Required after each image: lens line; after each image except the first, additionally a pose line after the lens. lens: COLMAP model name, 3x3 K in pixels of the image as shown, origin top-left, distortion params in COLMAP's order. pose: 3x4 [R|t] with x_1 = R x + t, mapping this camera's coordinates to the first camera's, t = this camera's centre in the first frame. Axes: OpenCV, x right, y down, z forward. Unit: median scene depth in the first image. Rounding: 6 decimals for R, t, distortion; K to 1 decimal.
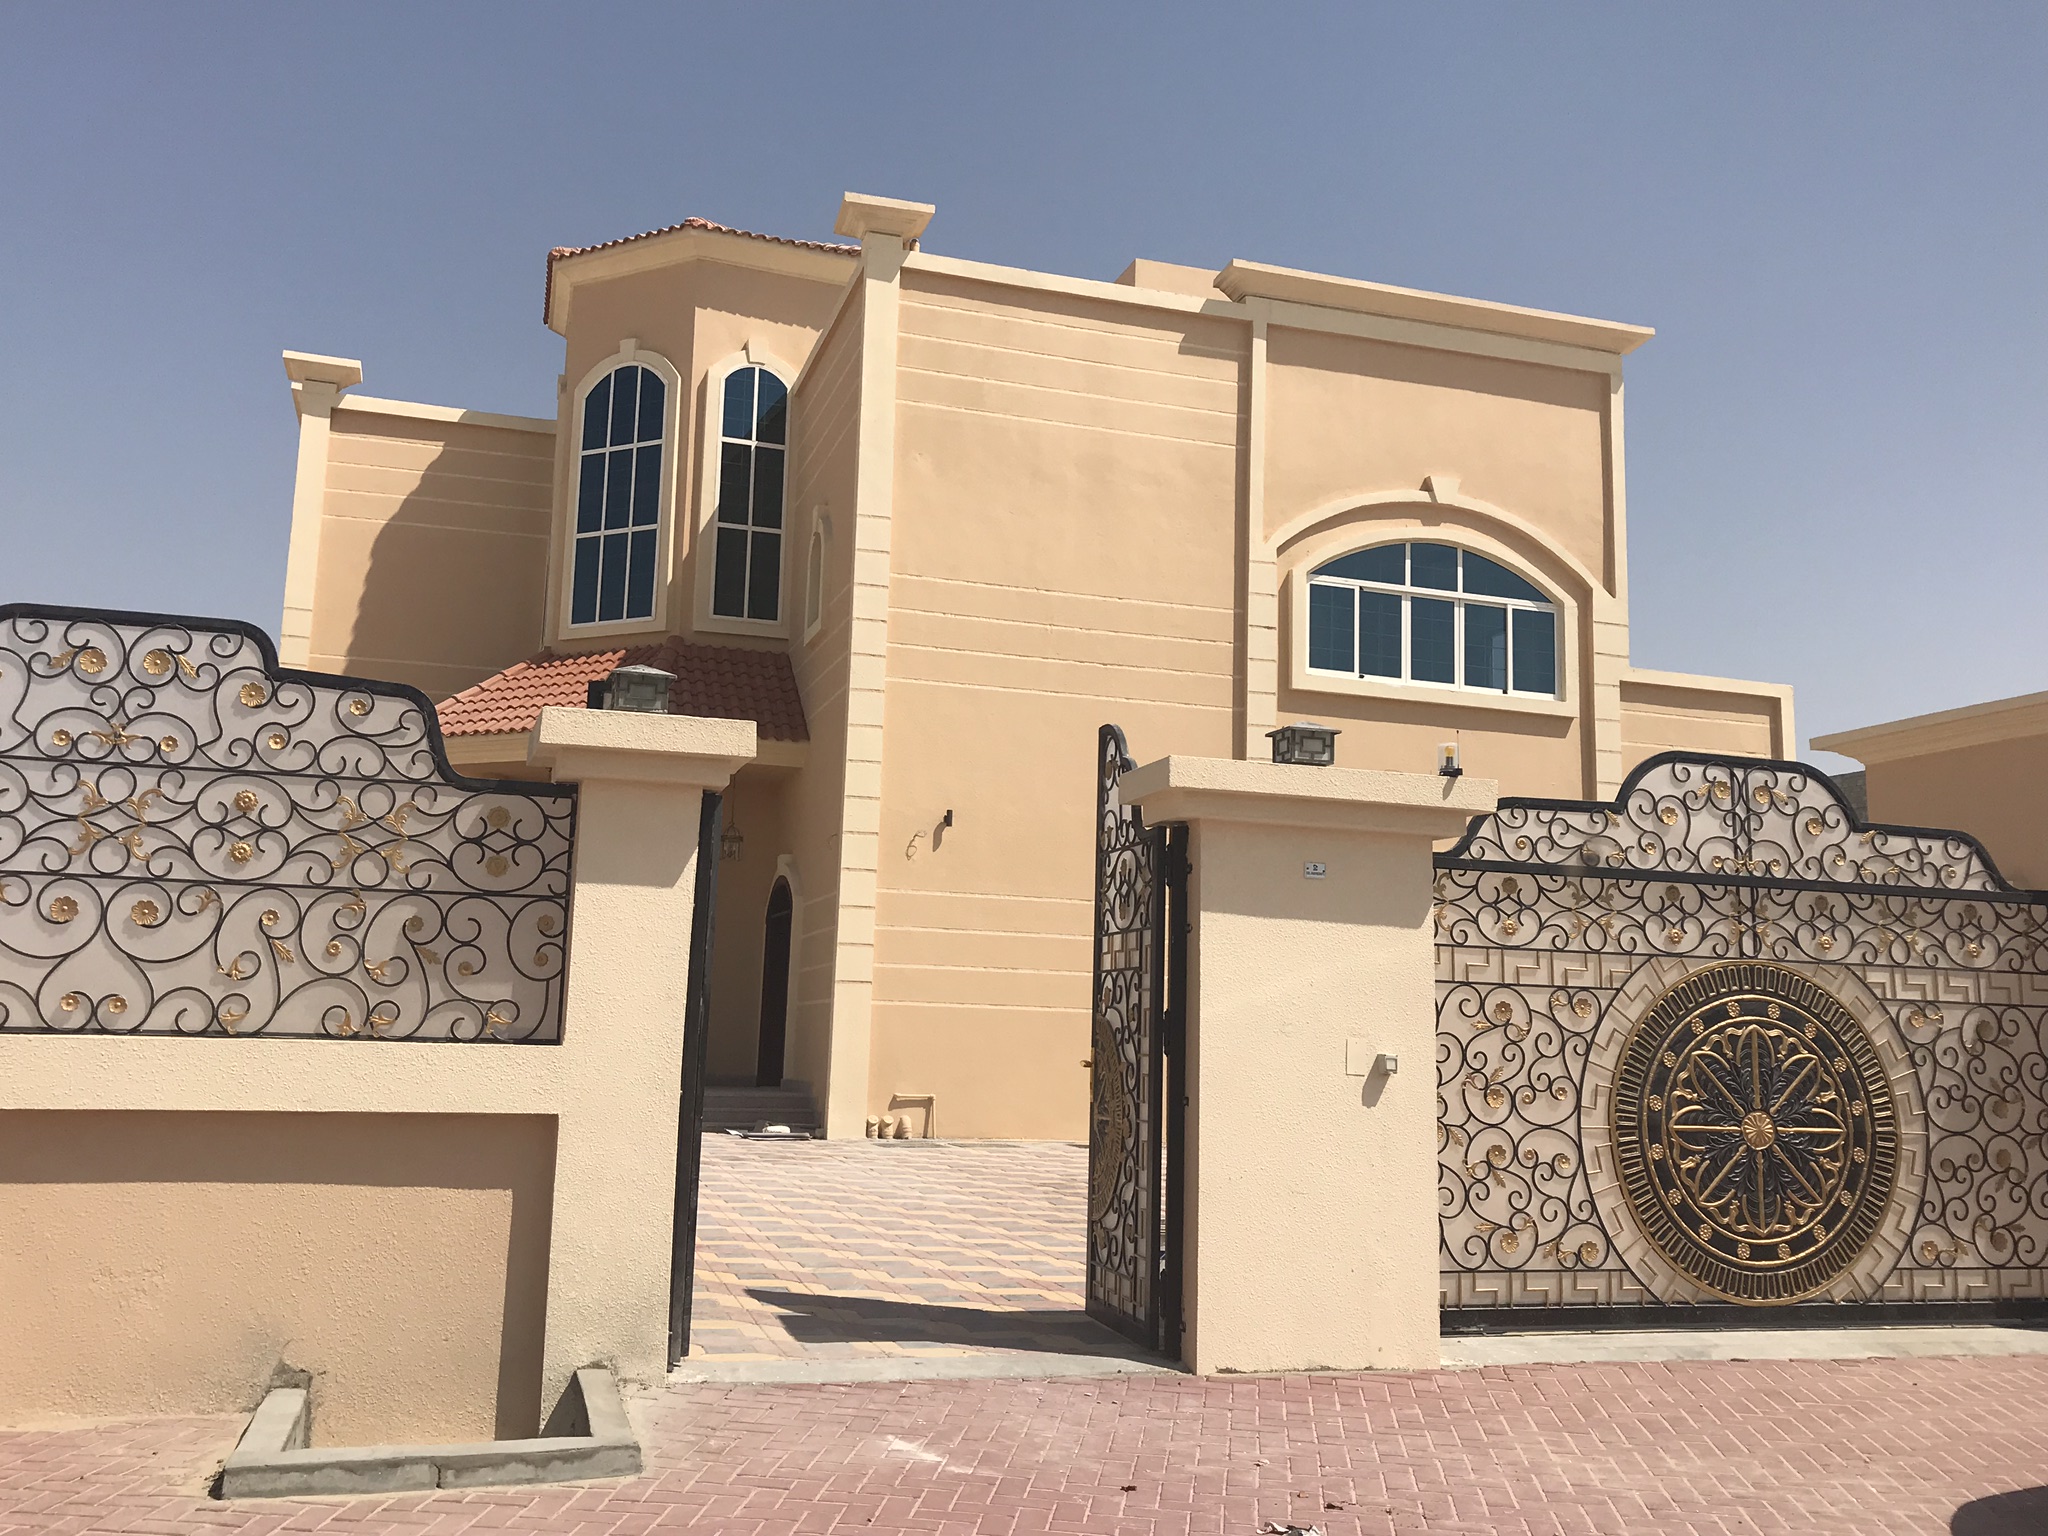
lens RADIAL K [[1819.4, 0, 1024.0], [0, 1819.4, 768.0], [0, 0, 1]] dist [0.166399, -0.522709]
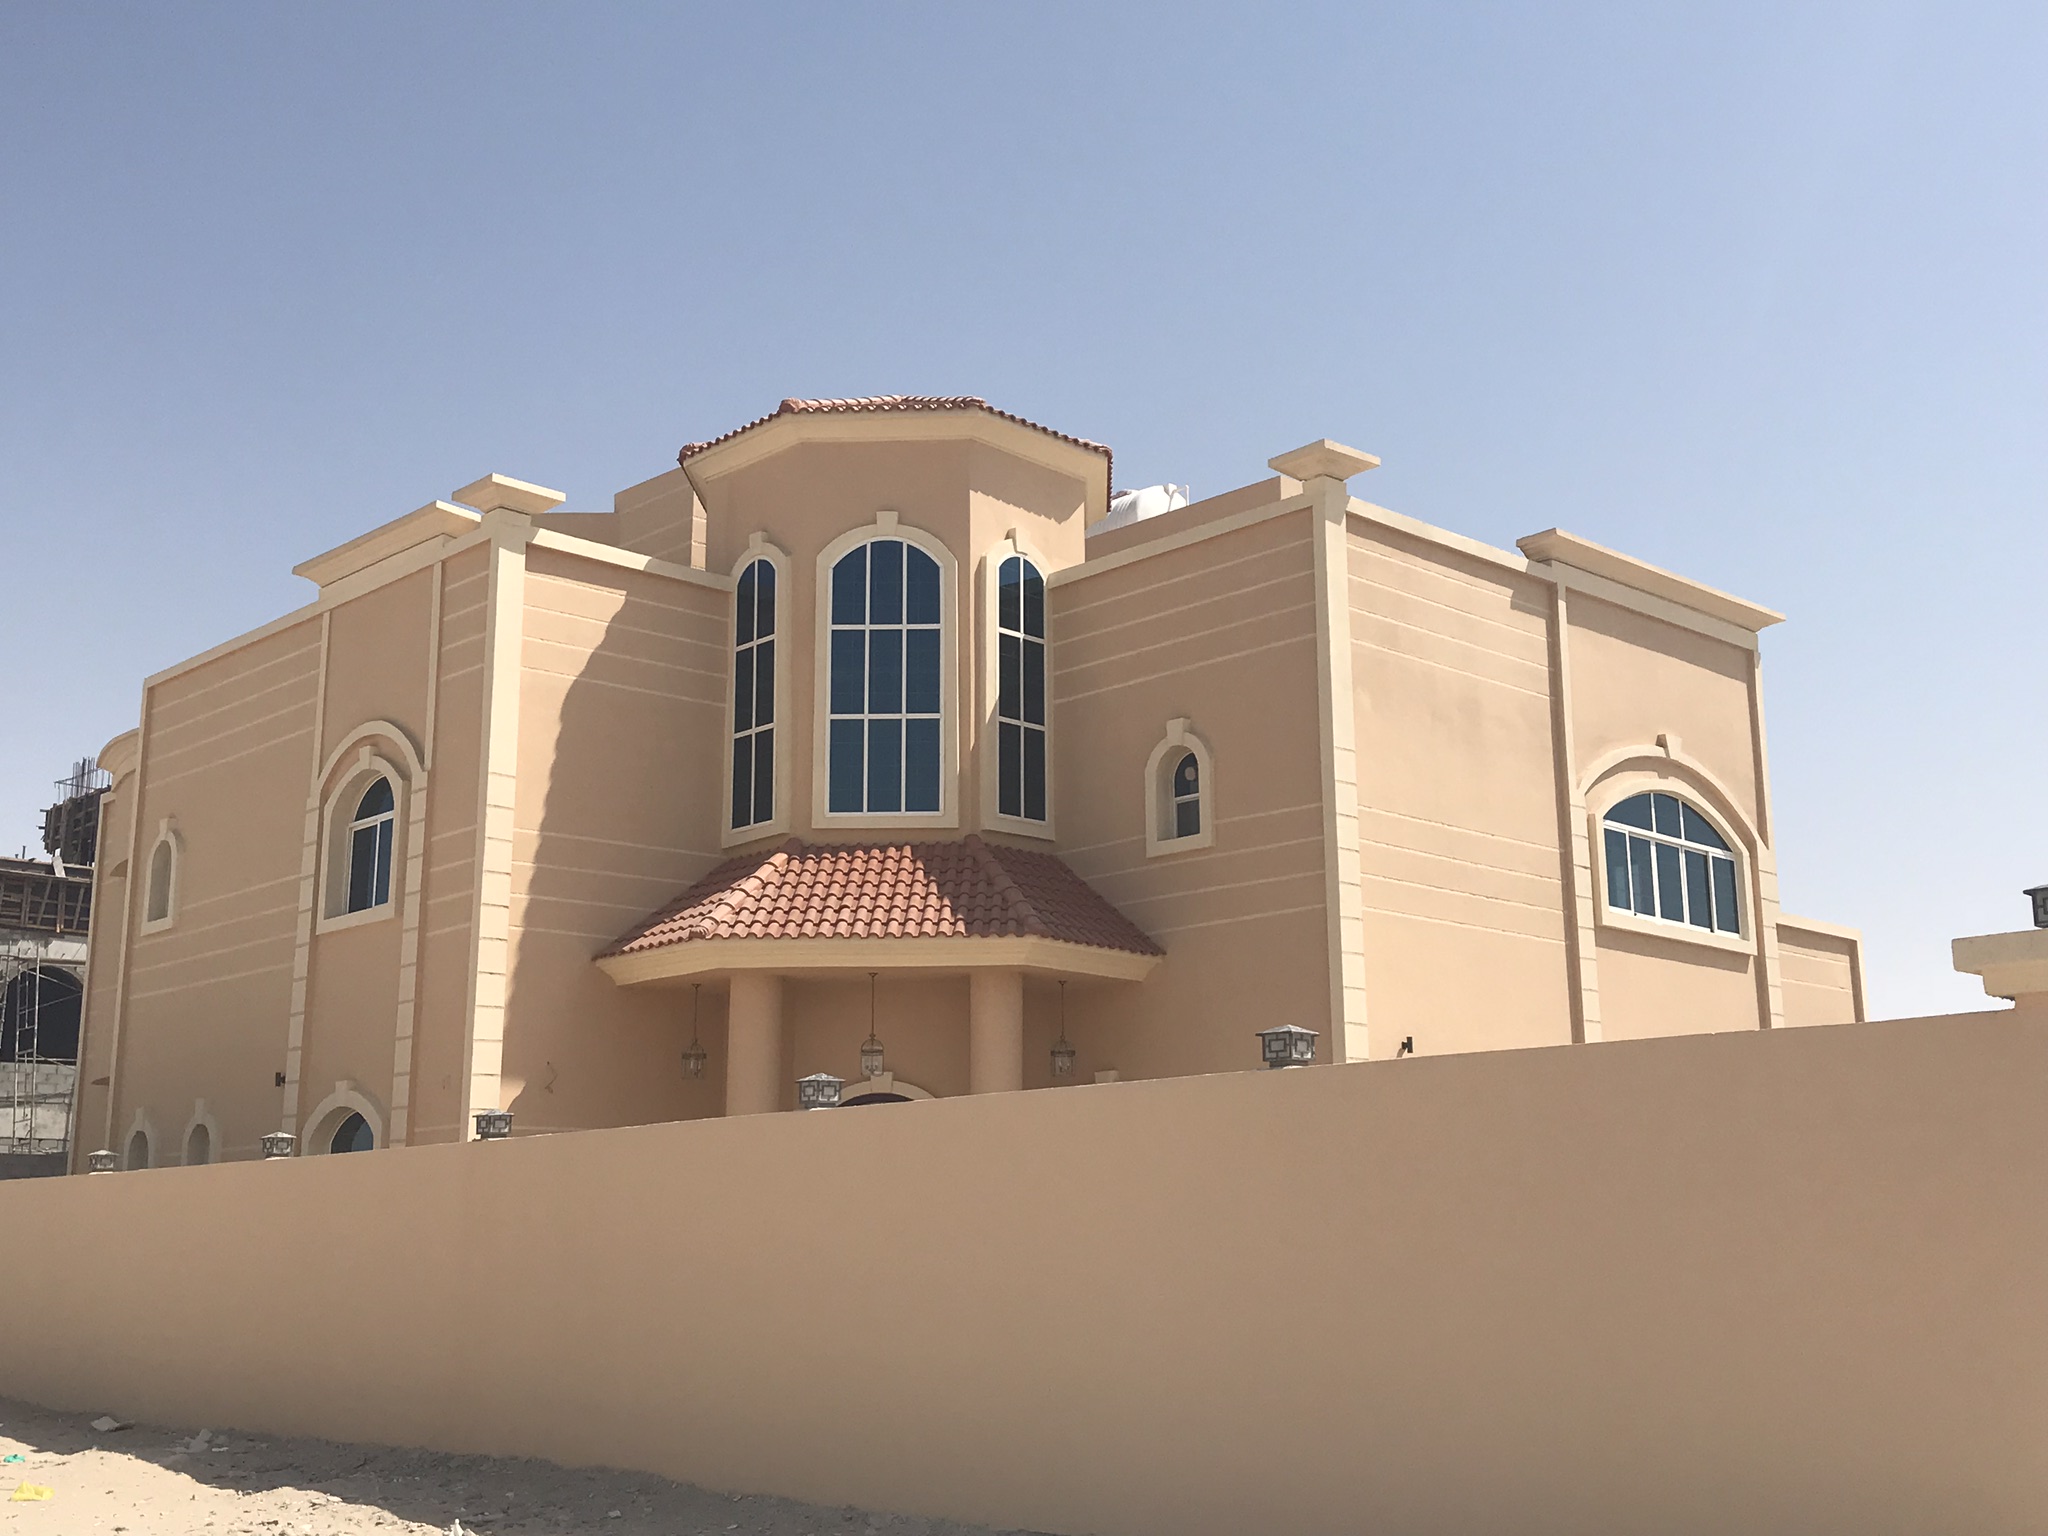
lens RADIAL K [[2242.2, 0, 1024.0], [0, 2242.2, 768.0], [0, 0, 1]] dist [0.110203, -0.014504]
pose [[0.897335, 0.063883, 0.436702, -0.744889], [-0.037060, 0.996881, -0.069677, -0.029600], [-0.439791, 0.046340, 0.896904, -0.058317]]
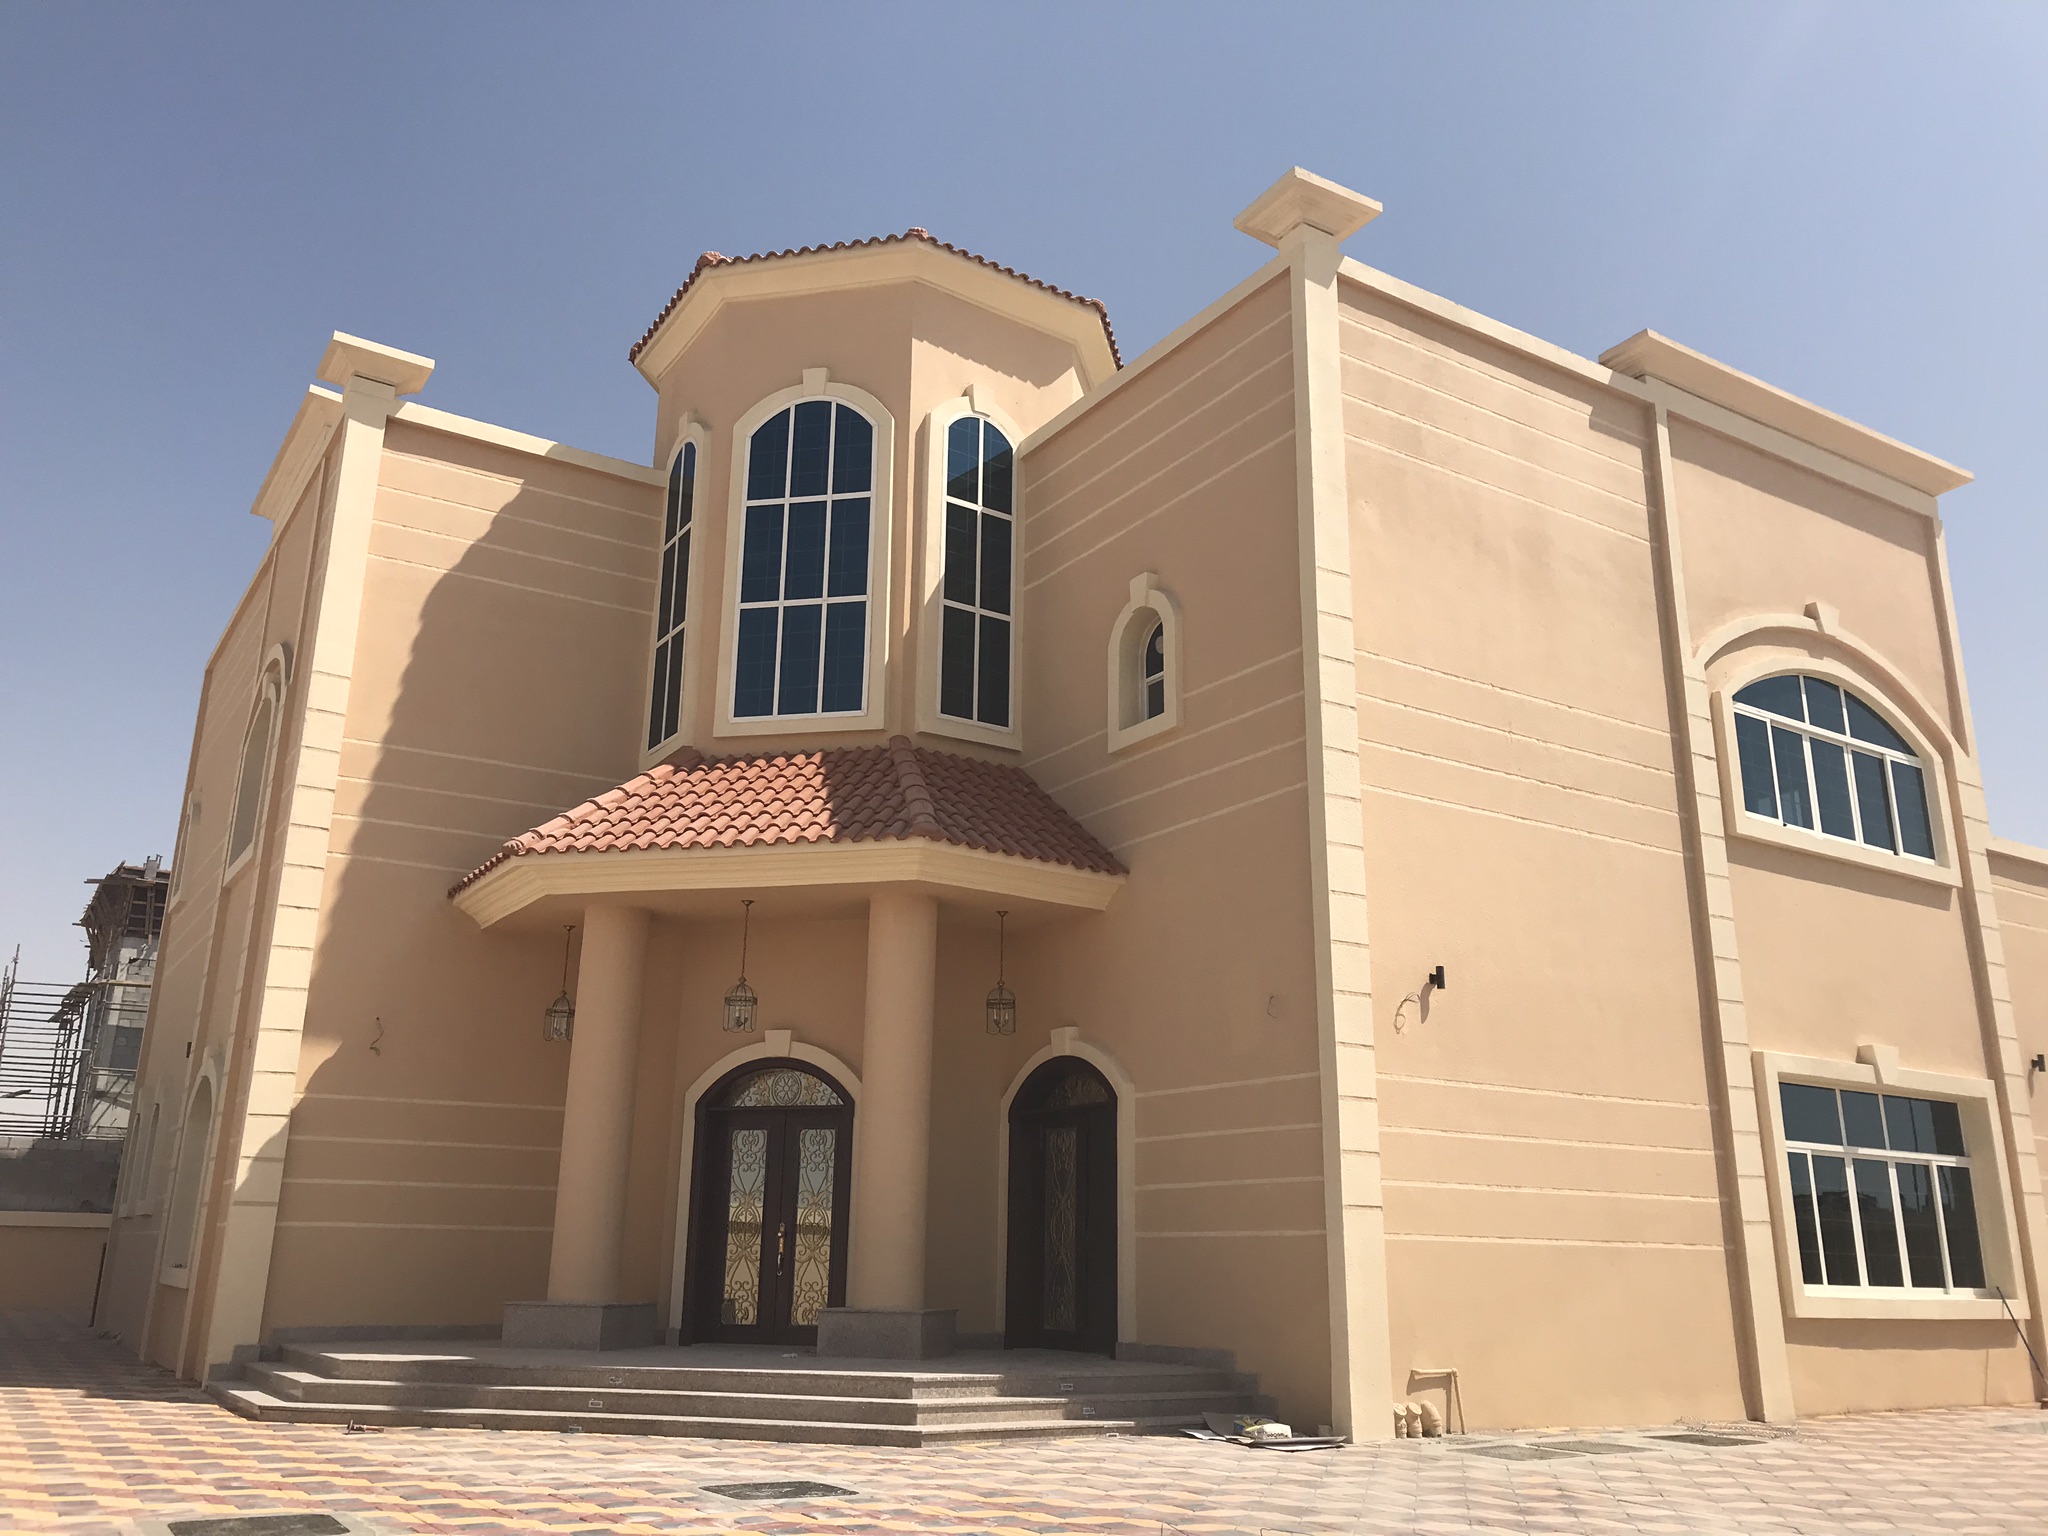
lens RADIAL K [[1672.3, 0, 1024.0], [0, 1672.3, 768.0], [0, 0, 1]] dist [0.060471, -0.090974]
pose [[0.964075, 0.058281, 0.259157, -0.353861], [-0.025428, 0.991402, -0.128360, 0.032235], [-0.264410, 0.117159, 0.957268, 0.352217]]
